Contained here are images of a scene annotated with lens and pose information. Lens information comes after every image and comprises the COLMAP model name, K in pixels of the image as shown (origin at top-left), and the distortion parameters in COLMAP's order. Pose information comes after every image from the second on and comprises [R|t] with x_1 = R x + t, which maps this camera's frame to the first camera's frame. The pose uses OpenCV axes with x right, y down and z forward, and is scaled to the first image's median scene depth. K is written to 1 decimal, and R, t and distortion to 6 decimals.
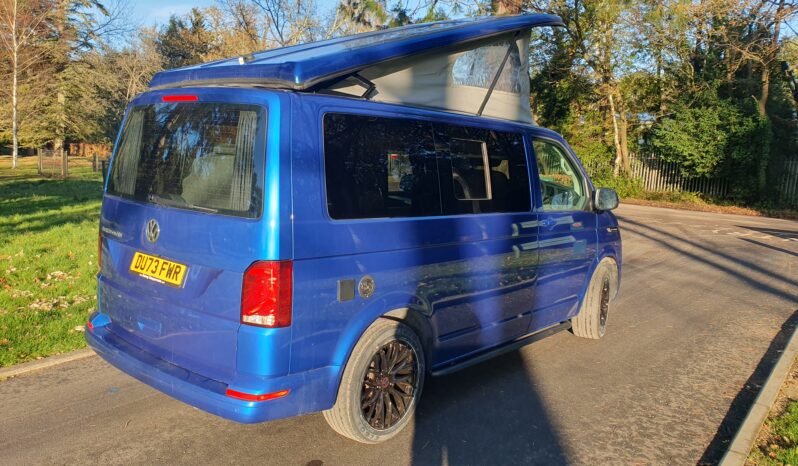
lens RADIAL K [[630.3, 0, 395.7], [0, 630.3, 230.5], [0, 0, 1]] dist [0.007888, 0.012213]
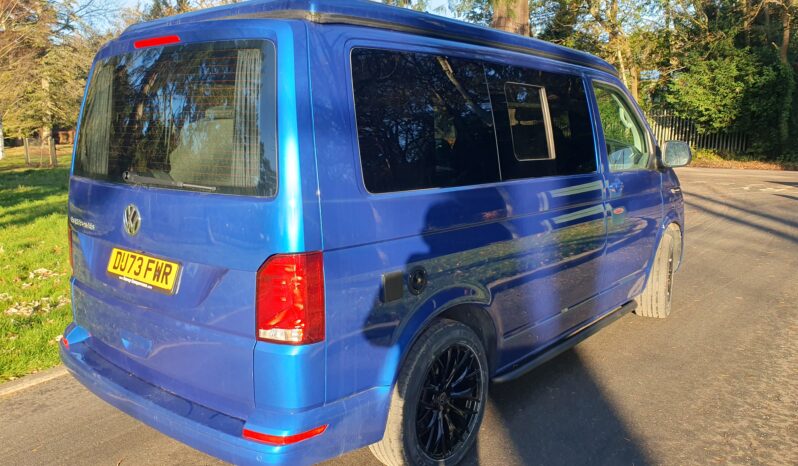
lens RADIAL K [[630.3, 0, 395.7], [0, 630.3, 230.5], [0, 0, 1]] dist [0.007888, 0.012213]
pose [[0.998743, -0.050130, 0.000293, -0.047494], [0.050076, 0.997903, 0.041008, -0.001489], [-0.002348, -0.040942, 0.999159, 0.165791]]
